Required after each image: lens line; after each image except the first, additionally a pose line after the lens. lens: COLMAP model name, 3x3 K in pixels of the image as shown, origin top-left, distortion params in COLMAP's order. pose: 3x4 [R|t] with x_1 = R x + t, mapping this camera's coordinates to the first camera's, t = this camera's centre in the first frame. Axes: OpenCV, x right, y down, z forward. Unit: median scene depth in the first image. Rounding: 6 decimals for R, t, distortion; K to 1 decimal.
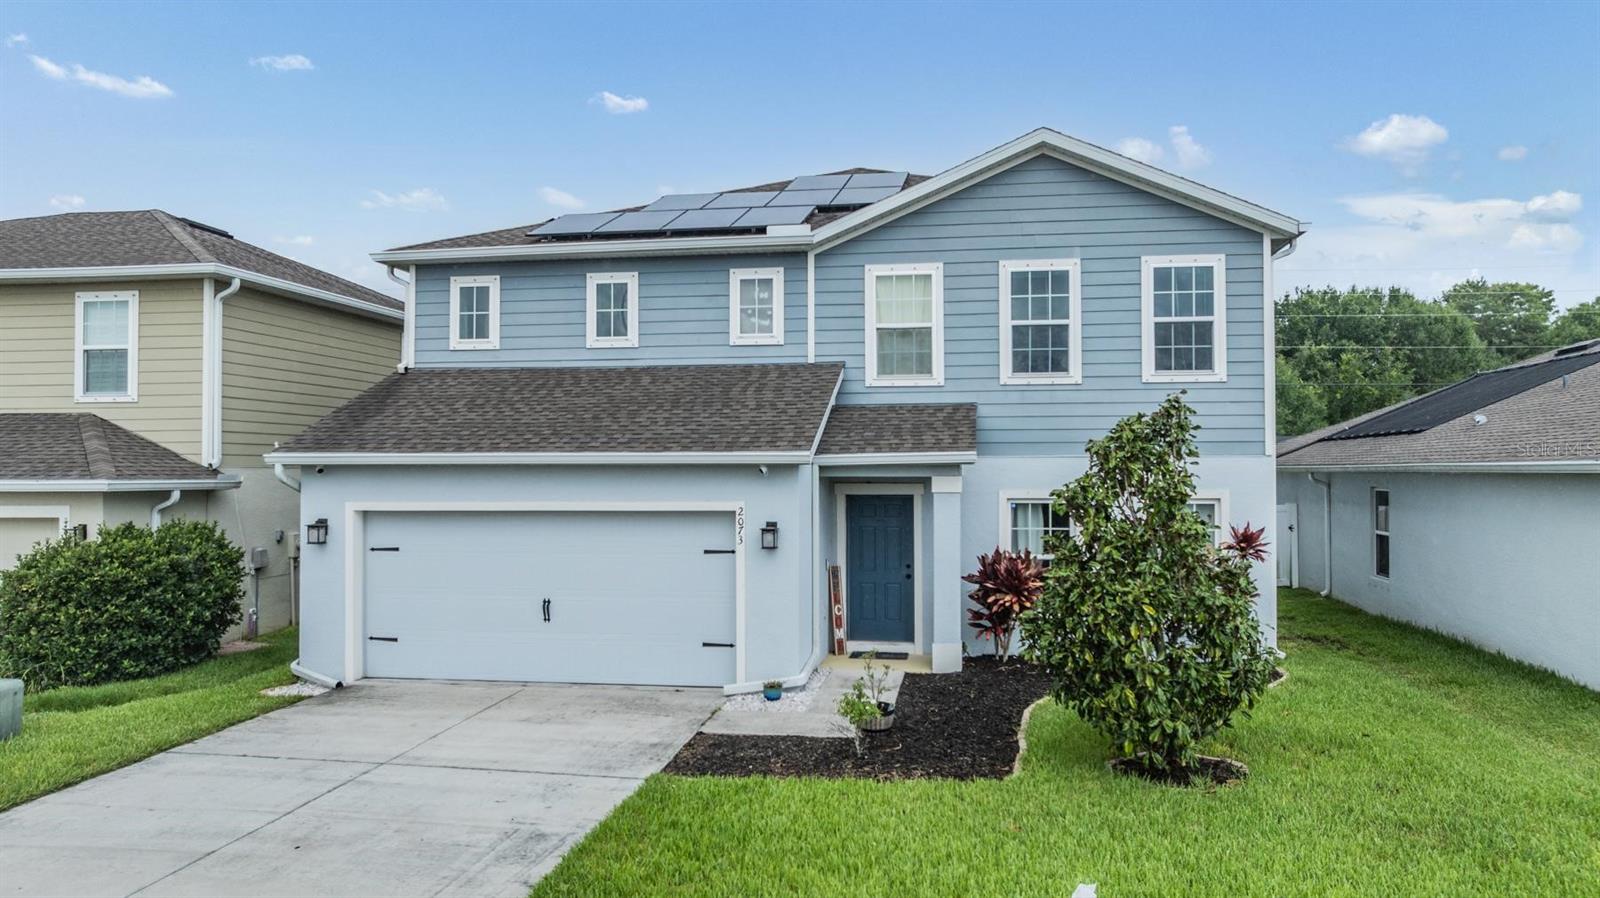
lens RADIAL K [[1127.6, 0, 801.8], [0, 1127.6, 448.4], [0, 0, 1]] dist [-0.037714, 0.037710]
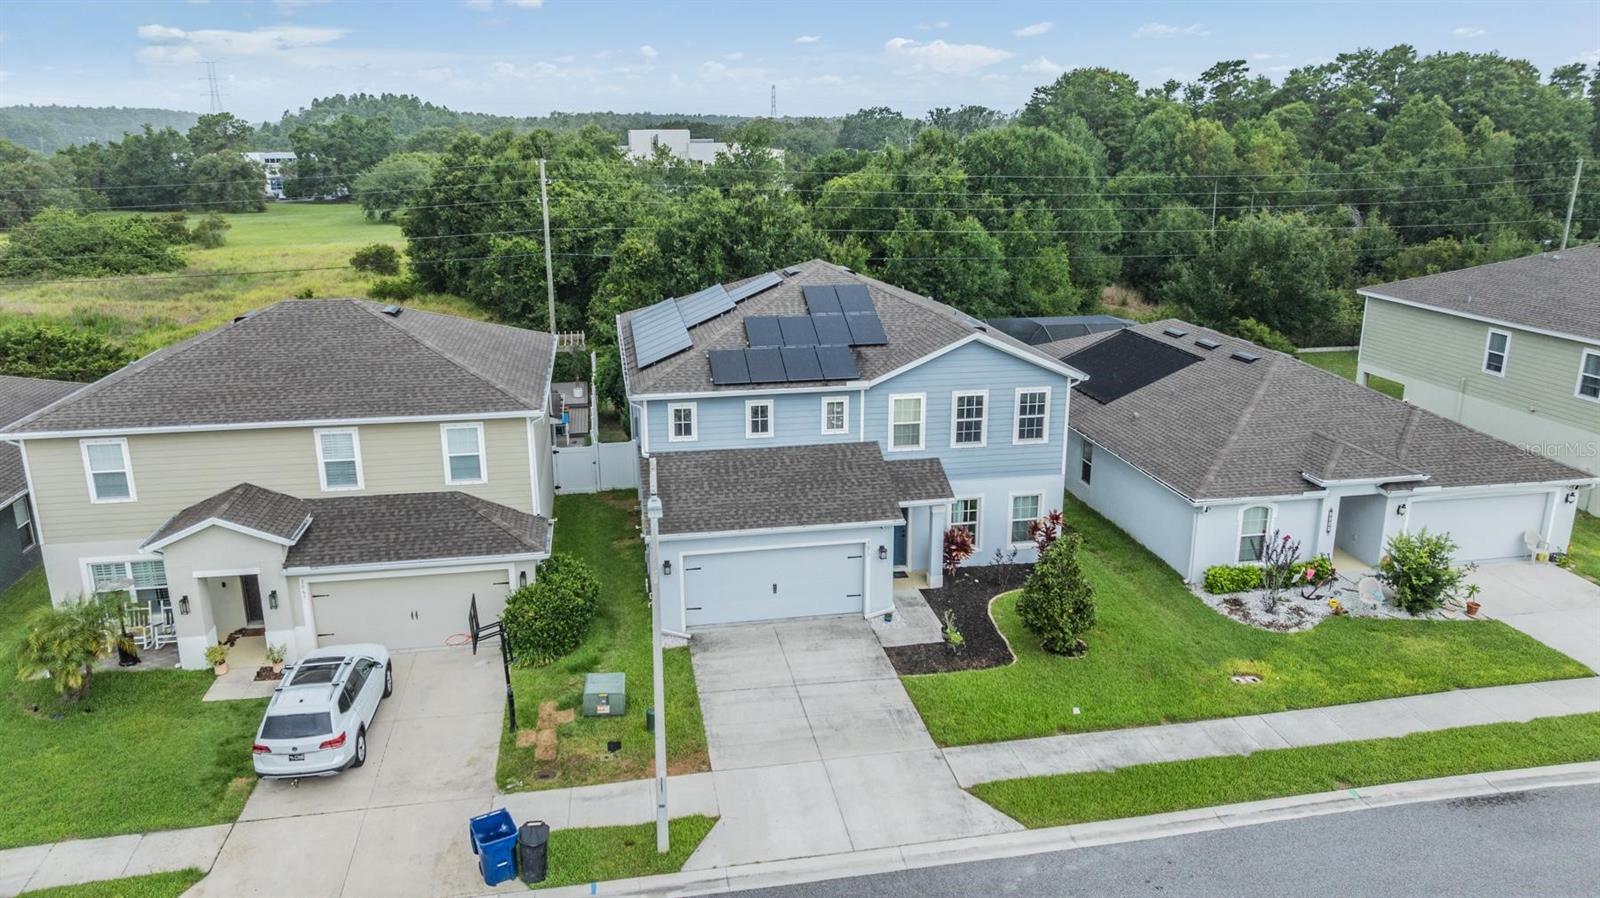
lens RADIAL K [[1127.6, 0, 802.0], [0, 1127.6, 447.3], [0, 0, 1]] dist [-0.037714, 0.037710]
pose [[0.943725, -0.092599, 0.317503, -0.757838], [-0.004753, 0.956109, 0.292973, -0.678136], [-0.330697, -0.277995, 0.901864, -0.811719]]
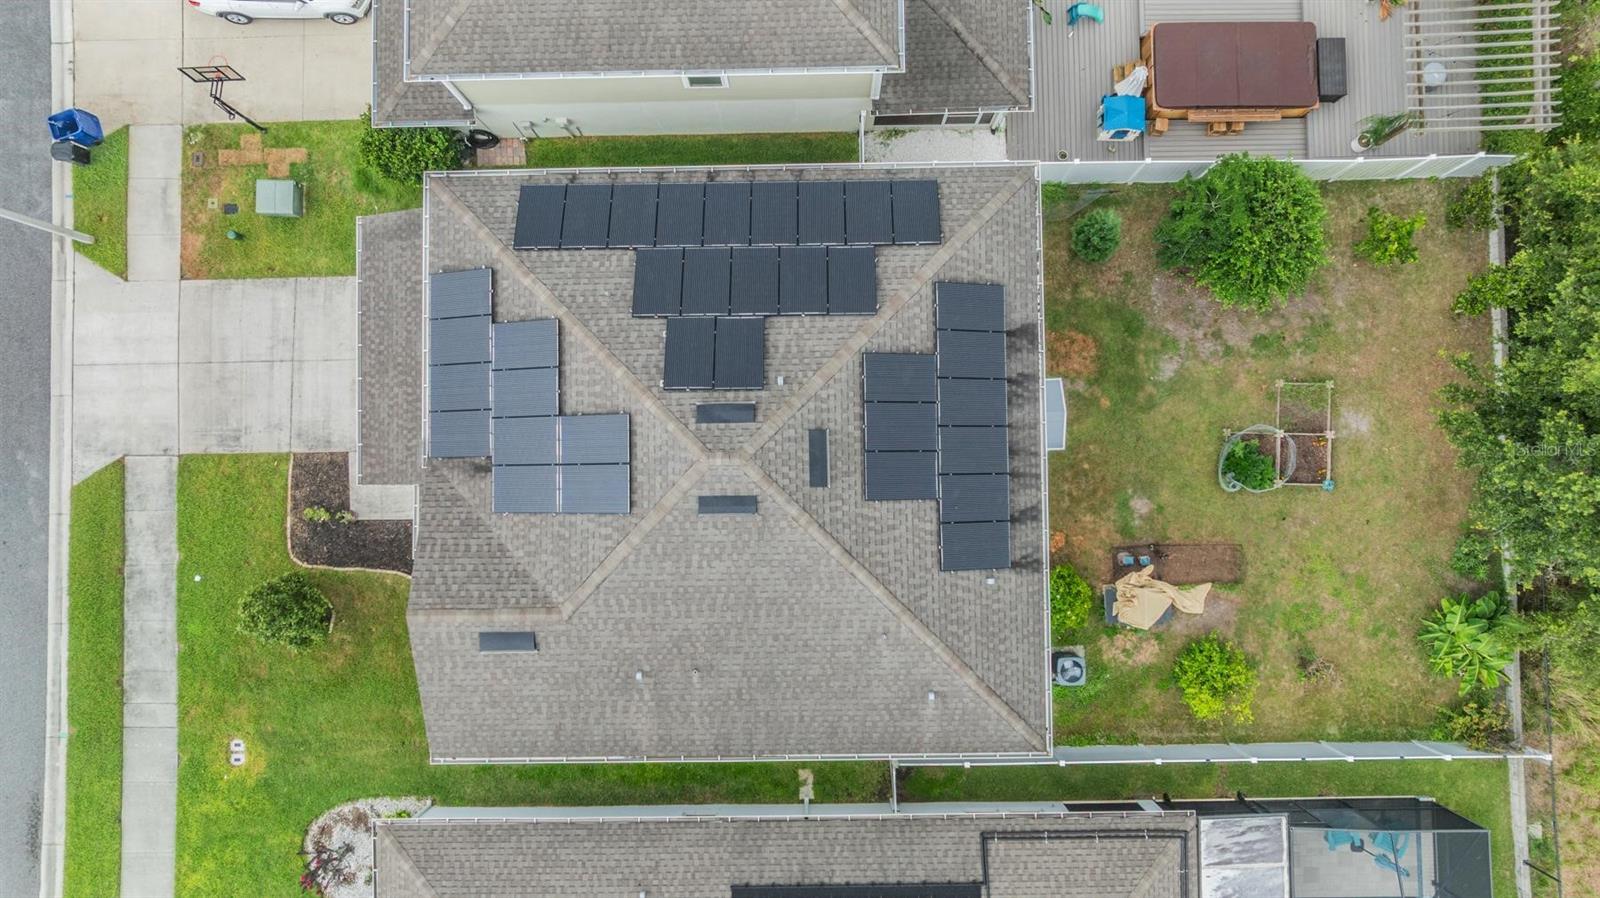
lens RADIAL K [[1127.6, 0, 802.4], [0, 1127.6, 437.3], [0, 0, 1]] dist [-0.037714, 0.037710]
pose [[0.168871, 0.984985, -0.035884, 0.115595], [0.028692, 0.031479, 0.999093, -1.805158], [0.985220, -0.169748, -0.022945, 1.590579]]
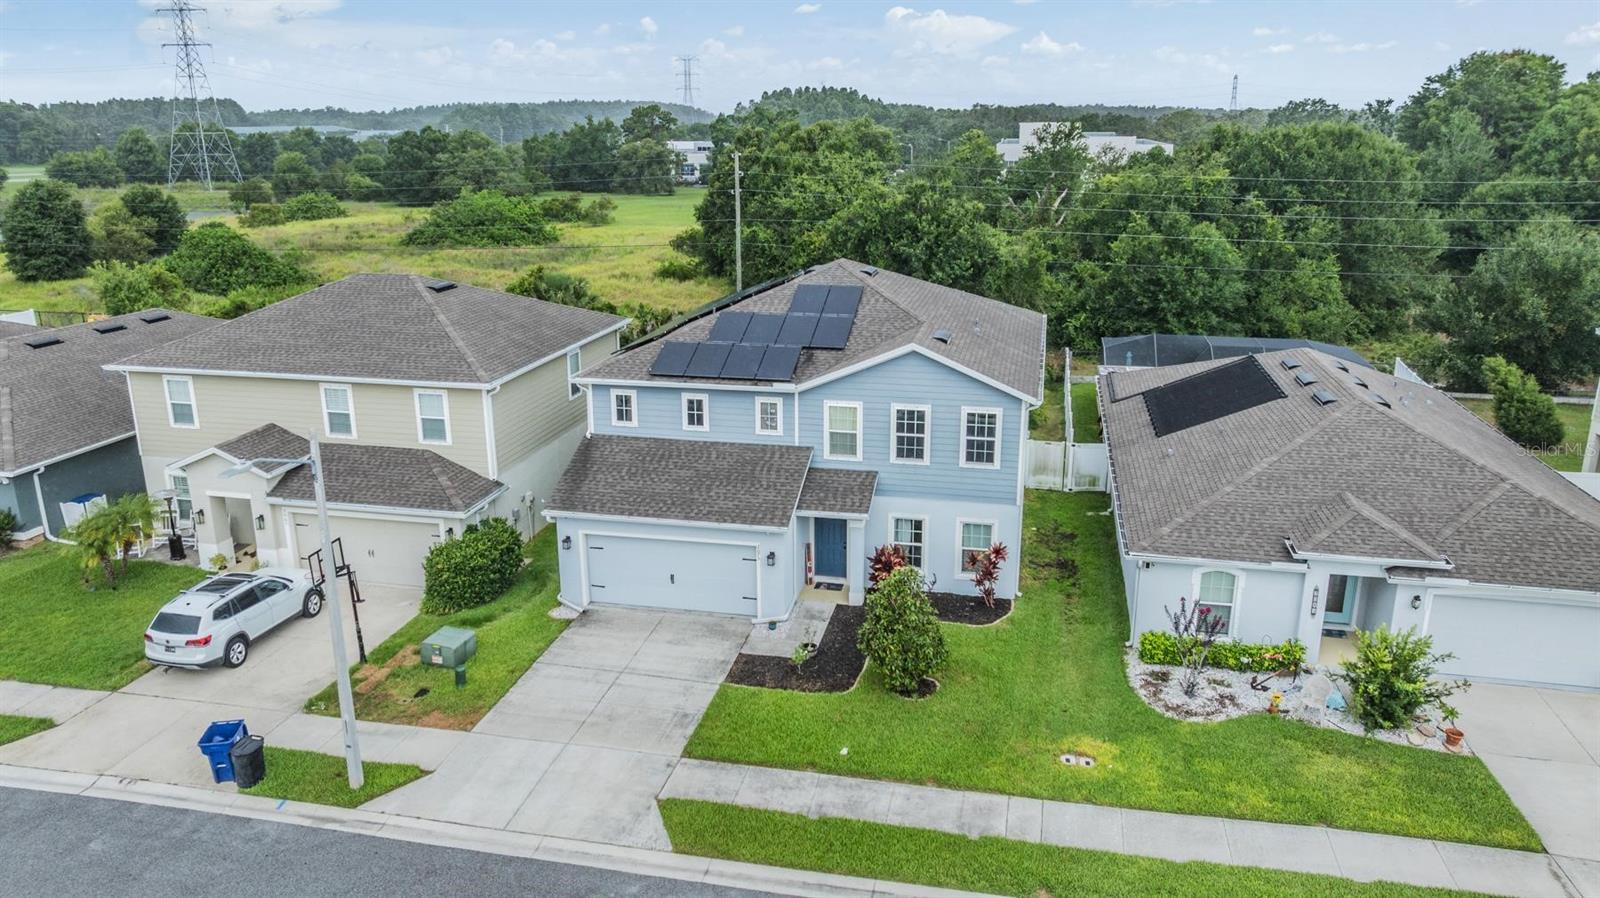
lens RADIAL K [[1127.6, 0, 801.8], [0, 1127.6, 451.8], [0, 0, 1]] dist [-0.037714, 0.037710]
pose [[0.998363, 0.013962, -0.055465, 0.131373], [0.003513, 0.952948, 0.303114, -0.686613], [0.057087, -0.302813, 0.951339, -0.912018]]
